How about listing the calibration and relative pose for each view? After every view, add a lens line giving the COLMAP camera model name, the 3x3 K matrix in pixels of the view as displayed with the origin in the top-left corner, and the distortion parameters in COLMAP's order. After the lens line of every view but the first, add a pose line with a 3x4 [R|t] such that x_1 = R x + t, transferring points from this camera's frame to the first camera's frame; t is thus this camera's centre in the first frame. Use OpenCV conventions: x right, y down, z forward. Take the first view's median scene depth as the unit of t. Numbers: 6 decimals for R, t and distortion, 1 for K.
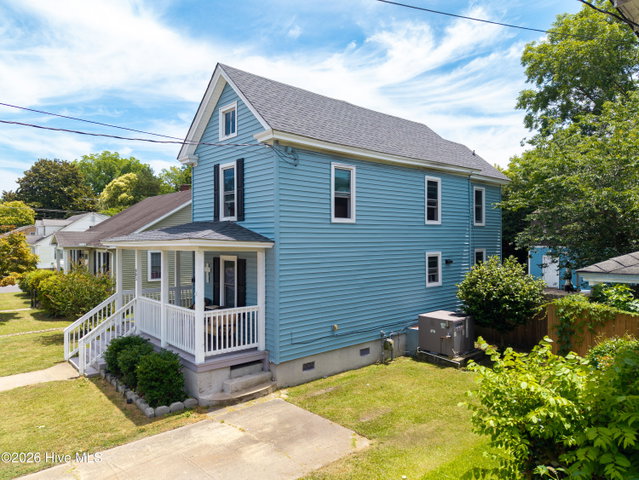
lens RADIAL K [[433.1, 0, 316.6], [0, 433.1, 238.1], [0, 0, 1]] dist [0.035497, -0.039463]
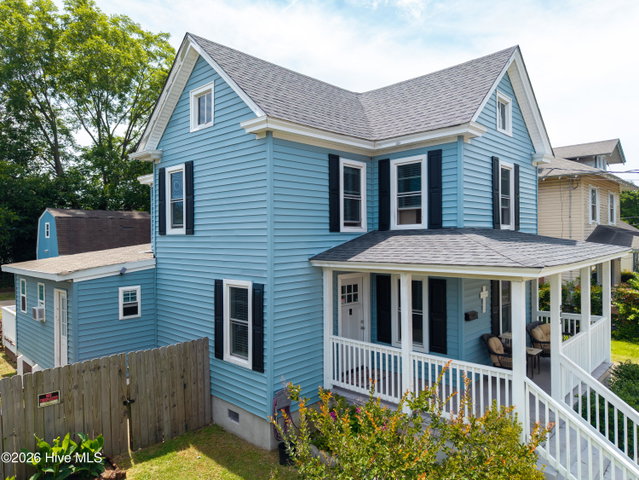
lens RADIAL K [[433.1, 0, 316.6], [0, 433.1, 238.1], [0, 0, 1]] dist [0.035497, -0.039463]
pose [[-0.086515, -0.002968, 0.996246, -1.025693], [0.008888, 0.999953, 0.003751, -0.029024], [-0.996211, 0.009179, -0.086484, 1.443499]]
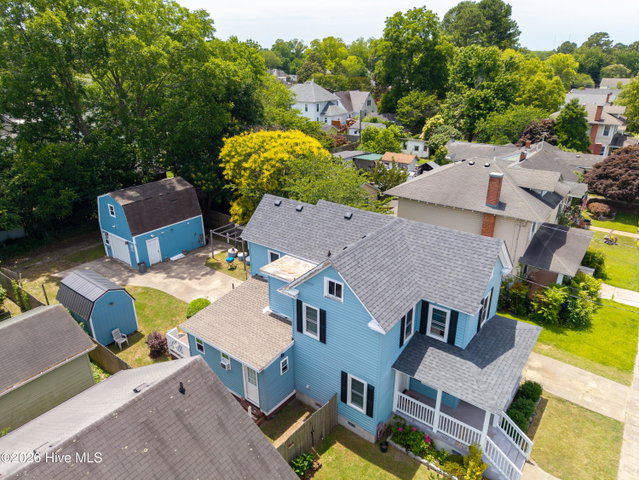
lens RADIAL K [[430.6, 0, 322.8], [0, 430.6, 238.1], [0, 0, 1]] dist [0.039397, -0.045955]
pose [[-0.205724, -0.377295, 0.902954, -1.437270], [-0.005444, 0.923117, 0.384480, -0.967568], [-0.978595, 0.074181, -0.191961, 1.878183]]
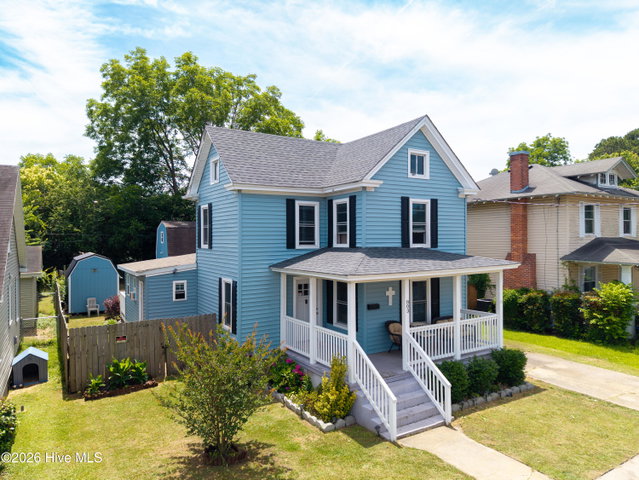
lens RADIAL K [[430.6, 0, 322.8], [0, 430.6, 238.1], [0, 0, 1]] dist [0.039397, -0.045955]
pose [[0.159267, -0.001090, 0.987235, -1.411319], [0.003394, 0.999994, 0.000556, -0.066504], [-0.987230, 0.003262, 0.159270, 1.071197]]
